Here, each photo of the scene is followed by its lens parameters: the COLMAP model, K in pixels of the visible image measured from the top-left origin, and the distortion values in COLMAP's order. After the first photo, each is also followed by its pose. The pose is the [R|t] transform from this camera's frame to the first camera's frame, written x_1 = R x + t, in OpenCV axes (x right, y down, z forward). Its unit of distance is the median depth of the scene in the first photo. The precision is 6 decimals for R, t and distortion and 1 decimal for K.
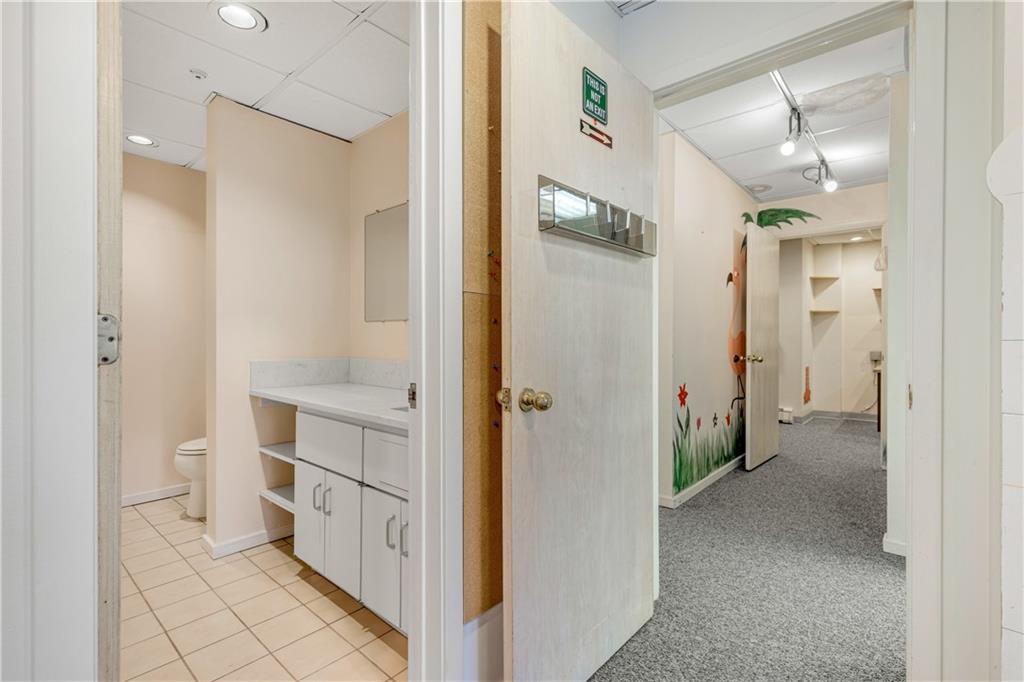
lens RADIAL K [[459.0, 0, 508.4], [0, 459.0, 345.3], [0, 0, 1]] dist [0.005627, -0.000260]
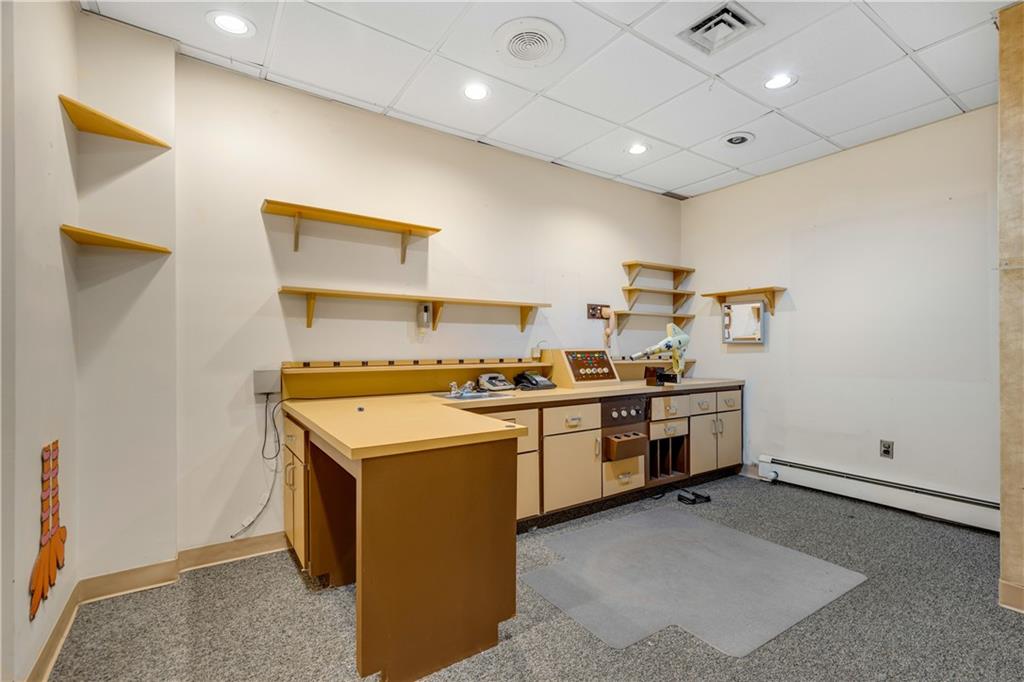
lens RADIAL K [[459.0, 0, 508.4], [0, 459.0, 345.3], [0, 0, 1]] dist [0.005627, -0.000260]
pose [[0.260285, -0.004216, 0.965523, 0.471016], [0.008340, 0.999963, 0.002118, -0.005604], [-0.965496, 0.007501, 0.260311, 0.691022]]
